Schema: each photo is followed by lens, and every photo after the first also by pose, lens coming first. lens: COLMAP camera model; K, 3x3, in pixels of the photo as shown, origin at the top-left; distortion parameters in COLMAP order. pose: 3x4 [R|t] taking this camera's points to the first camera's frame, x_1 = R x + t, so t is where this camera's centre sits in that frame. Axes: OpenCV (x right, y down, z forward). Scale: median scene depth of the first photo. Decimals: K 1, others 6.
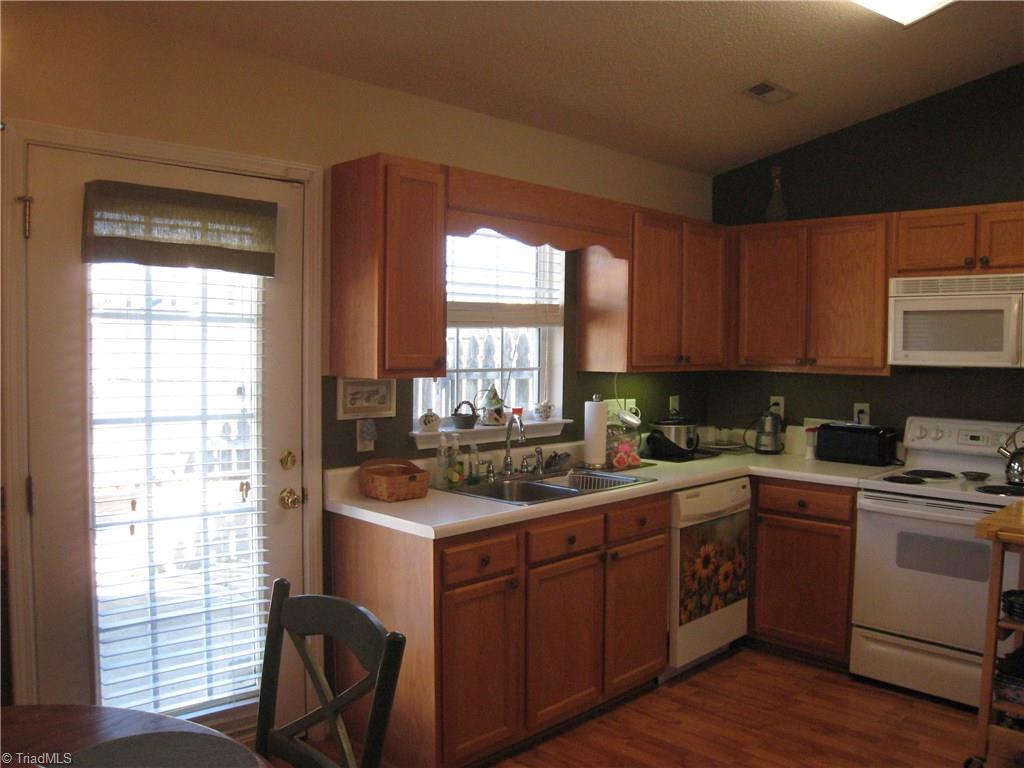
lens RADIAL K [[839.5, 0, 515.2], [0, 839.5, 386.3], [0, 0, 1]] dist [-0.162988, 0.104080]
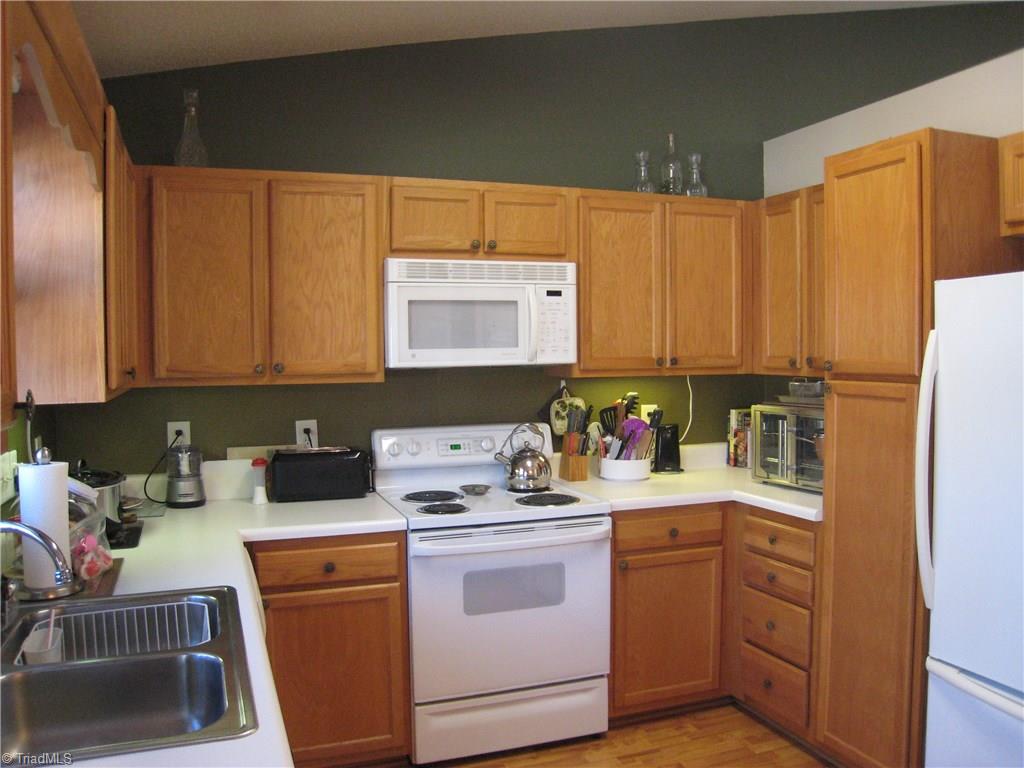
lens RADIAL K [[839.5, 0, 515.2], [0, 839.5, 386.3], [0, 0, 1]] dist [-0.162988, 0.104080]
pose [[0.413367, -0.054689, 0.908921, -0.231551], [0.060720, 0.997628, 0.032412, -0.027790], [-0.908538, 0.041792, 0.415708, 0.557677]]
